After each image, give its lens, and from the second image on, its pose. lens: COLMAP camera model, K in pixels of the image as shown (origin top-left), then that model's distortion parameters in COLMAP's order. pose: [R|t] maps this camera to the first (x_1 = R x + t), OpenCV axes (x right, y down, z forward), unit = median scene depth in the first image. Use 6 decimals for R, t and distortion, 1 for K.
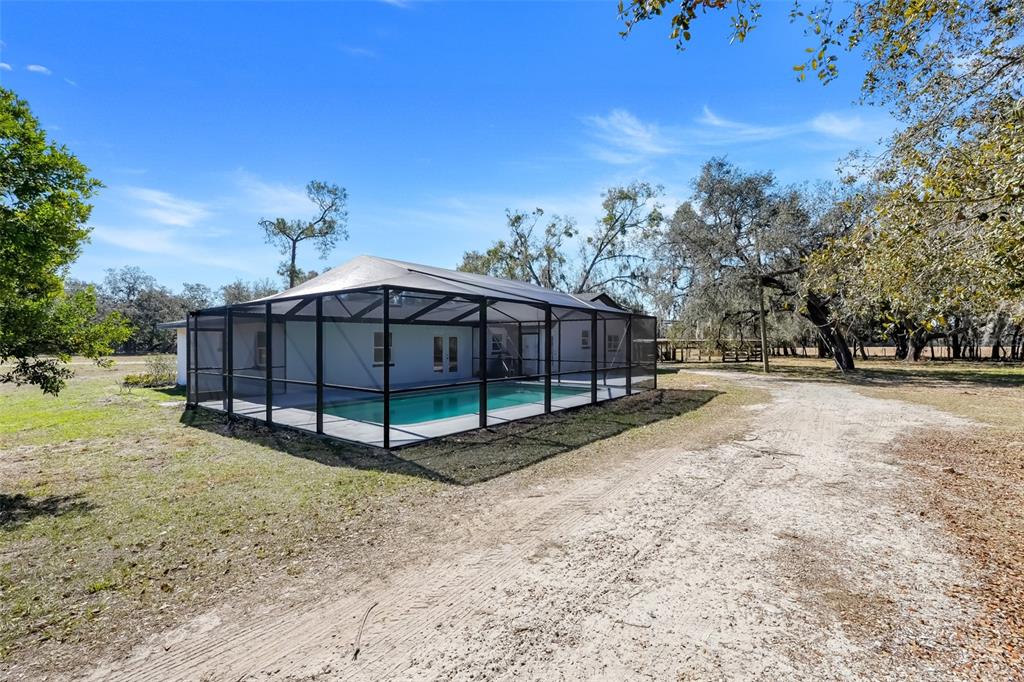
lens RADIAL K [[453.1, 0, 508.5], [0, 453.1, 336.3], [0, 0, 1]] dist [0.000416, 0.000825]
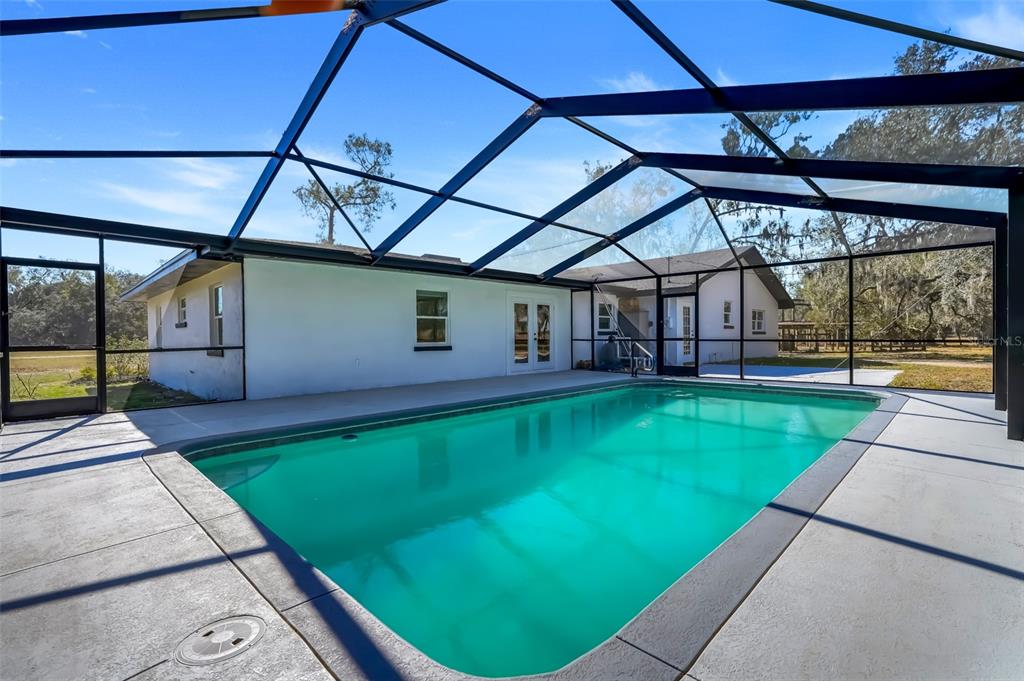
lens RADIAL K [[456.7, 0, 517.2], [0, 456.7, 342.2], [0, 0, 1]] dist [0.000040, -0.000030]
pose [[0.994927, -0.005862, -0.100430, -0.053619], [0.008472, 0.999637, 0.025576, 0.019591], [0.100244, -0.026297, 0.994615, 0.212205]]
